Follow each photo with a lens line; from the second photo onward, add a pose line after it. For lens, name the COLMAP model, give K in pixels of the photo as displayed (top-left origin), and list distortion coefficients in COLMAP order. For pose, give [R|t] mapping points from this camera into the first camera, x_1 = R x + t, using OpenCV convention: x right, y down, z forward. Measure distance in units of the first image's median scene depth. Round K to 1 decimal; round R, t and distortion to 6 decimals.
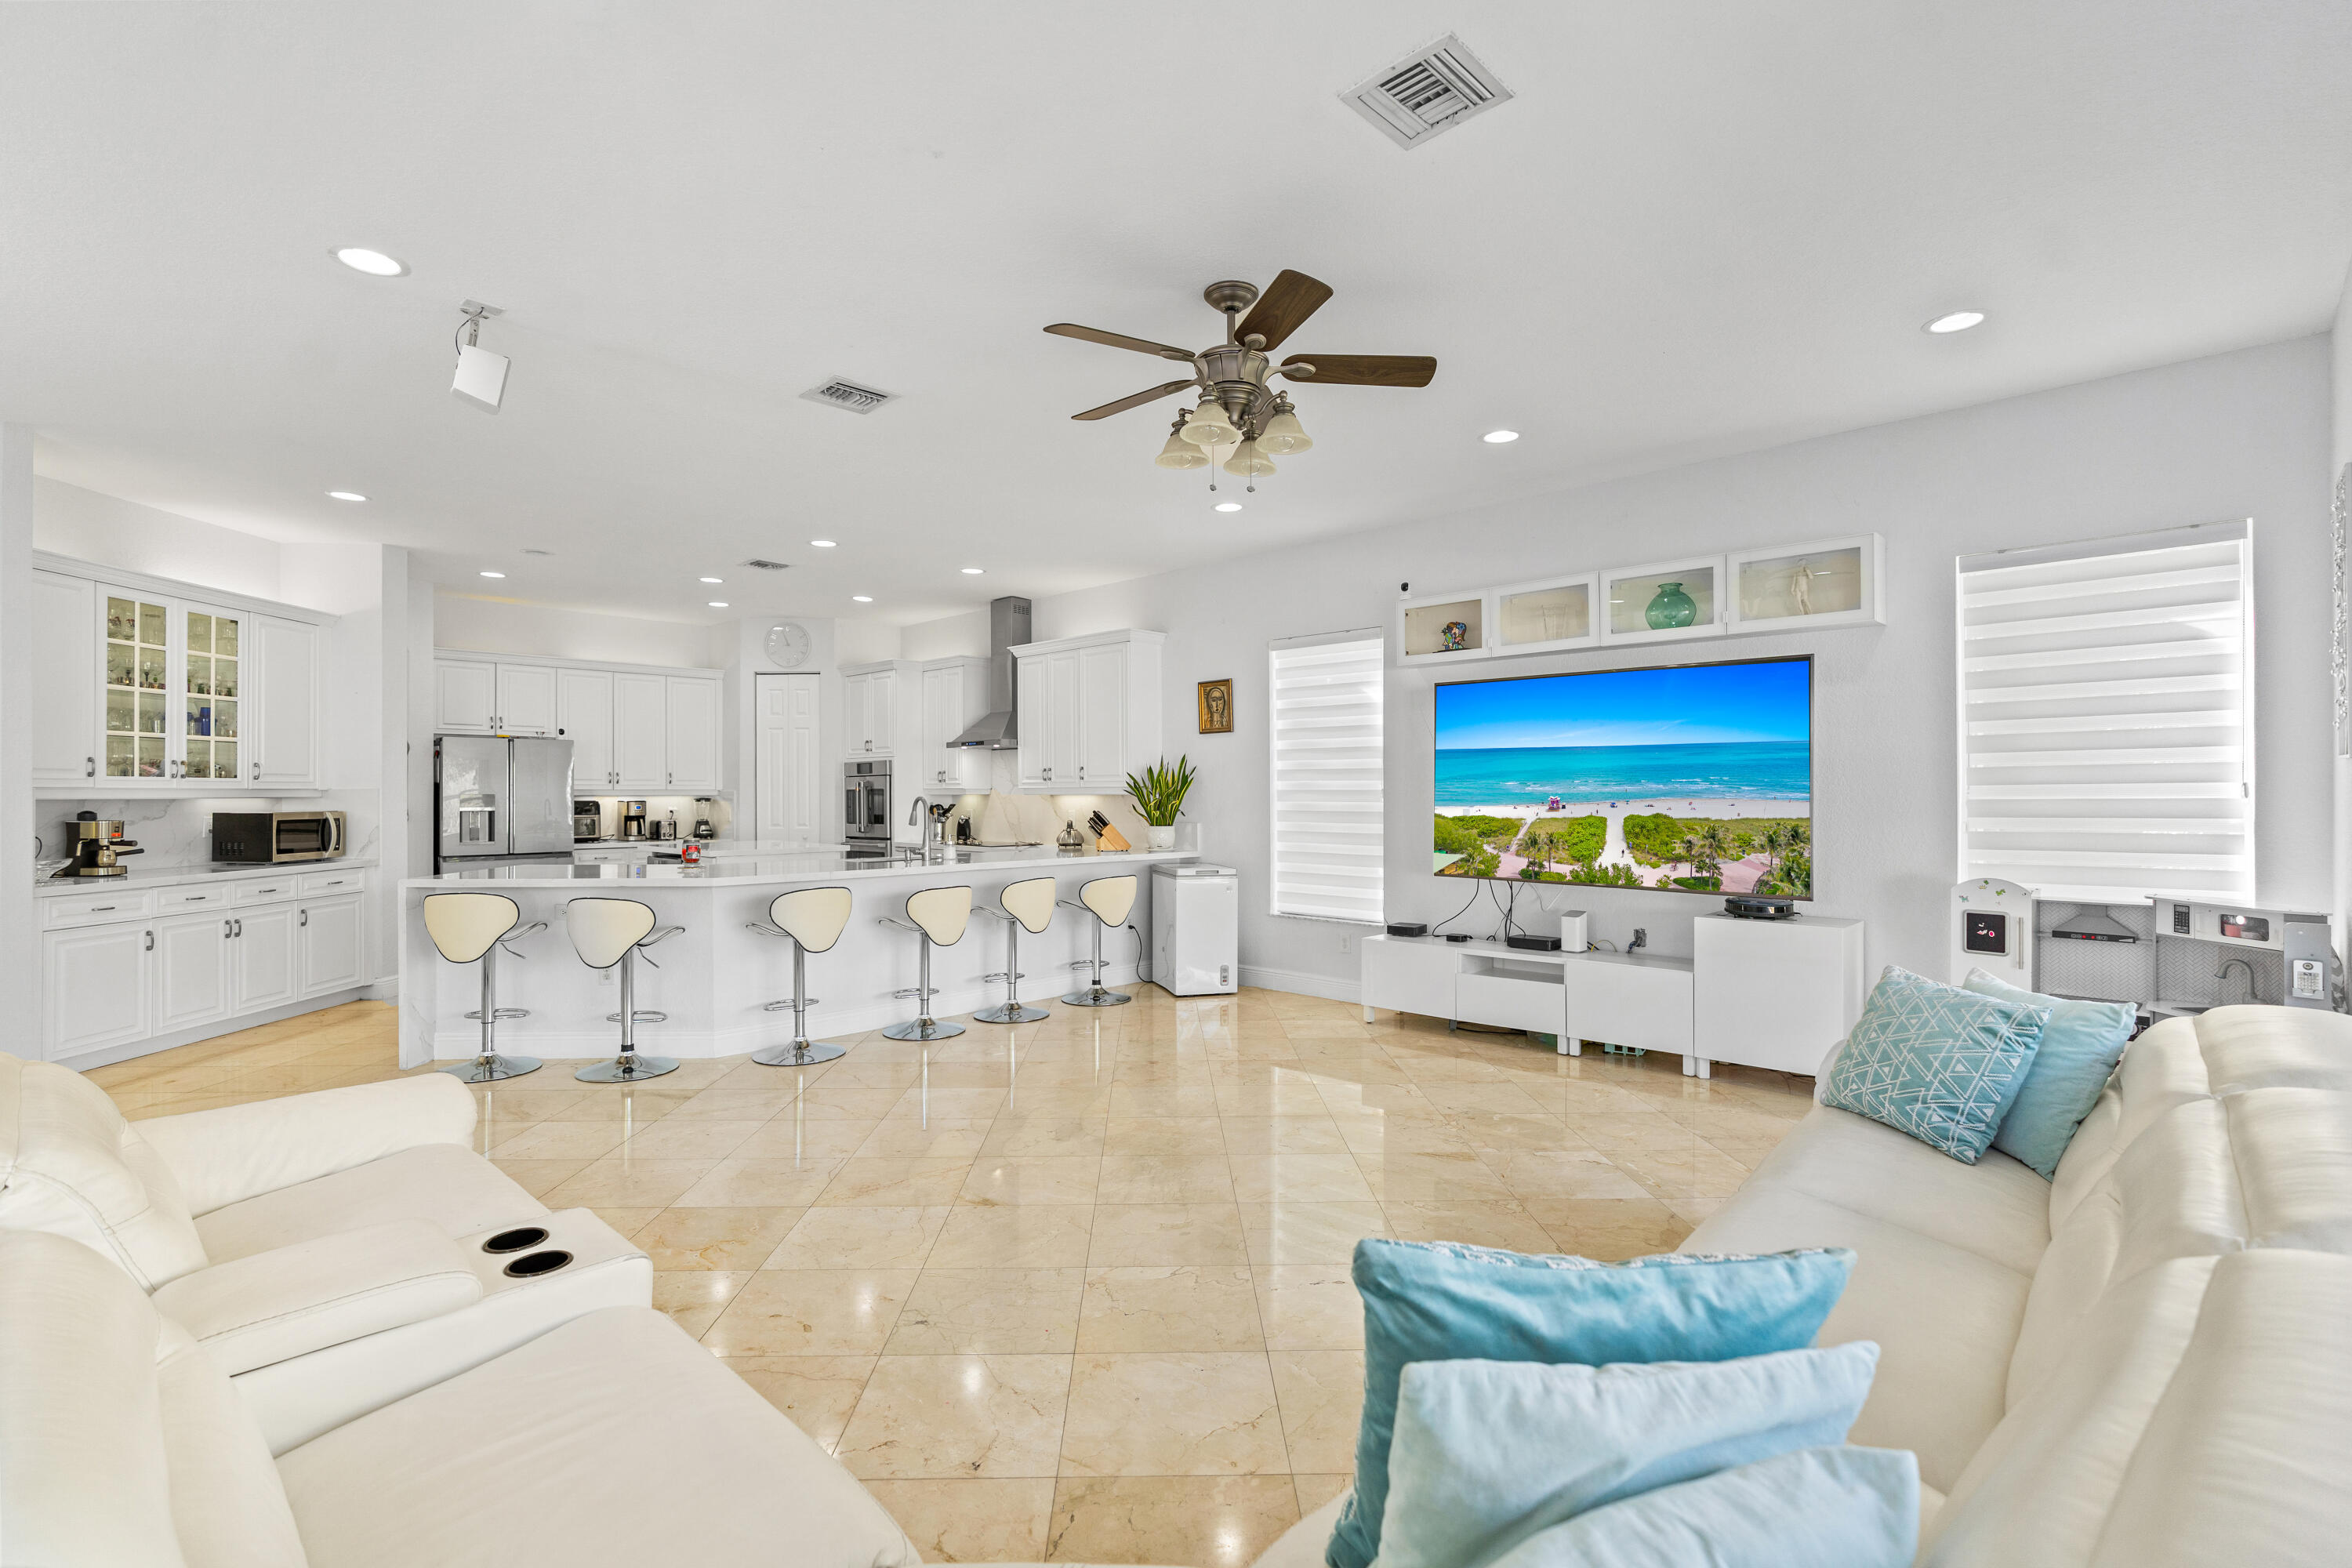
lens RADIAL K [[1065.6, 0, 1186.0], [0, 1065.6, 782.6], [0, 0, 1]] dist [-0.012121, 0.005991]
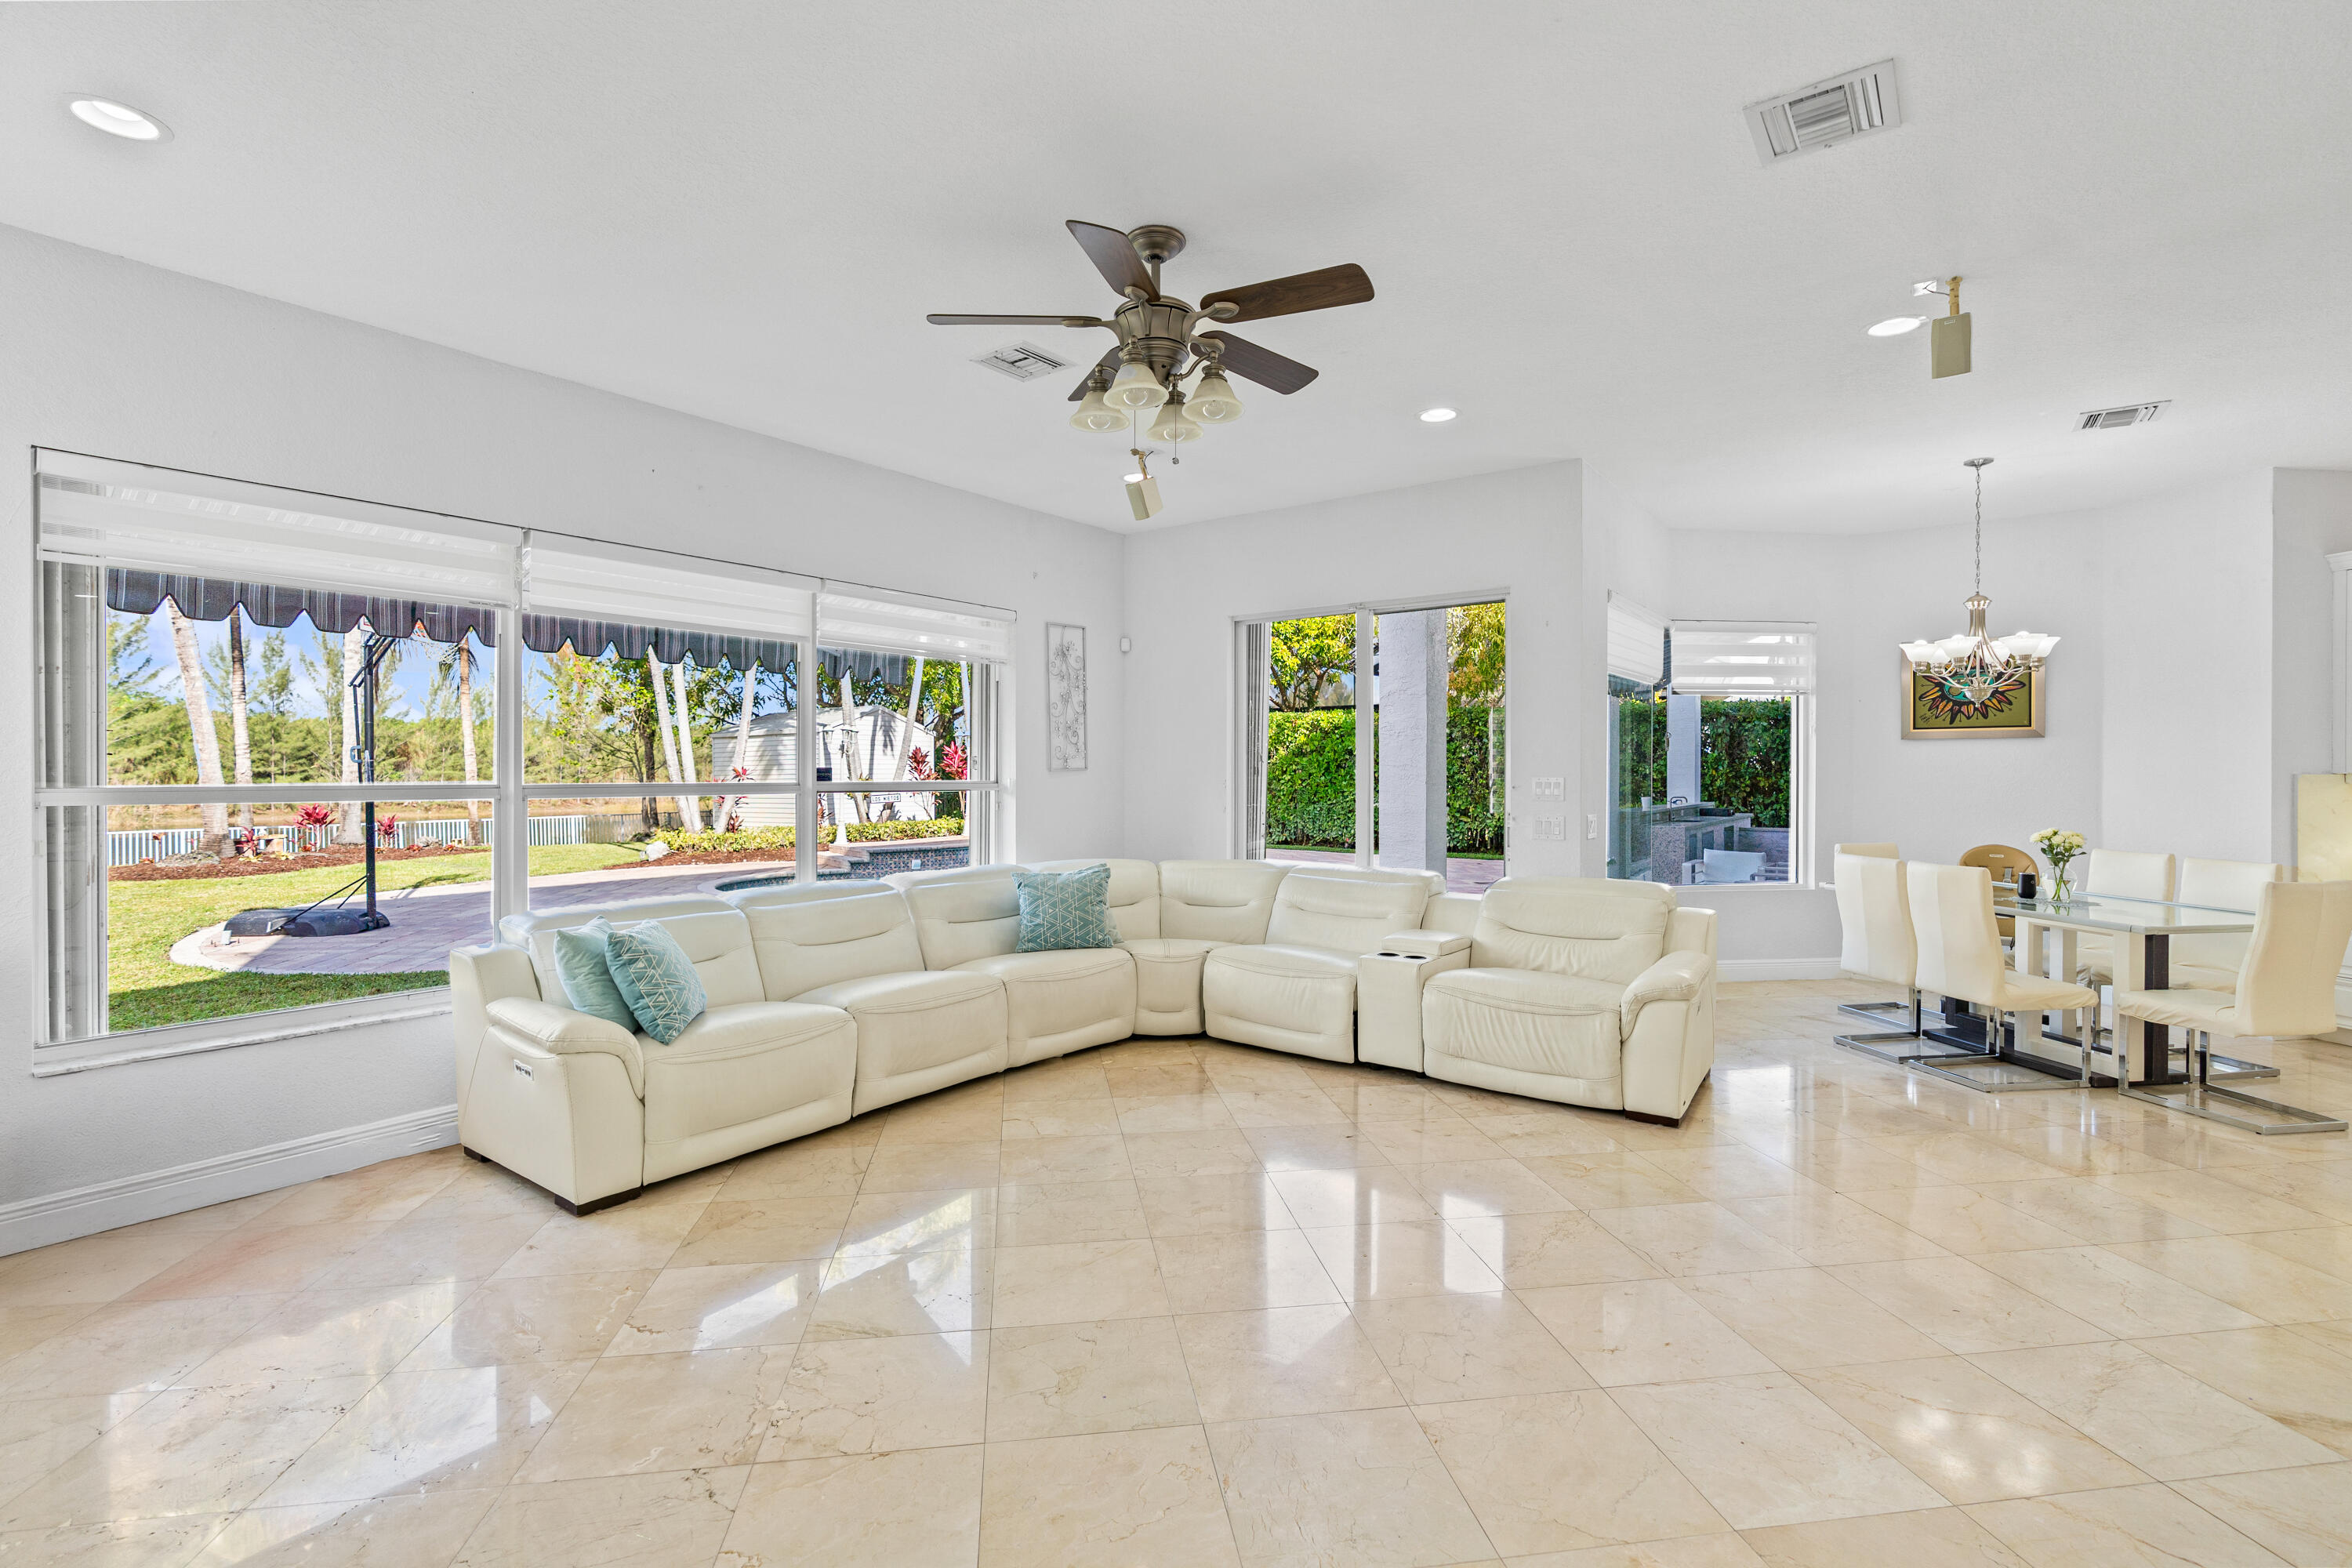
lens RADIAL K [[1065.6, 0, 1189.8], [0, 1065.6, 768.2], [0, 0, 1]] dist [-0.012121, 0.005991]
pose [[-0.991998, 0.002253, -0.126237, 0.078642], [0.003656, 0.999934, -0.010882, -0.000762], [0.126204, -0.011257, -0.991940, 1.164189]]
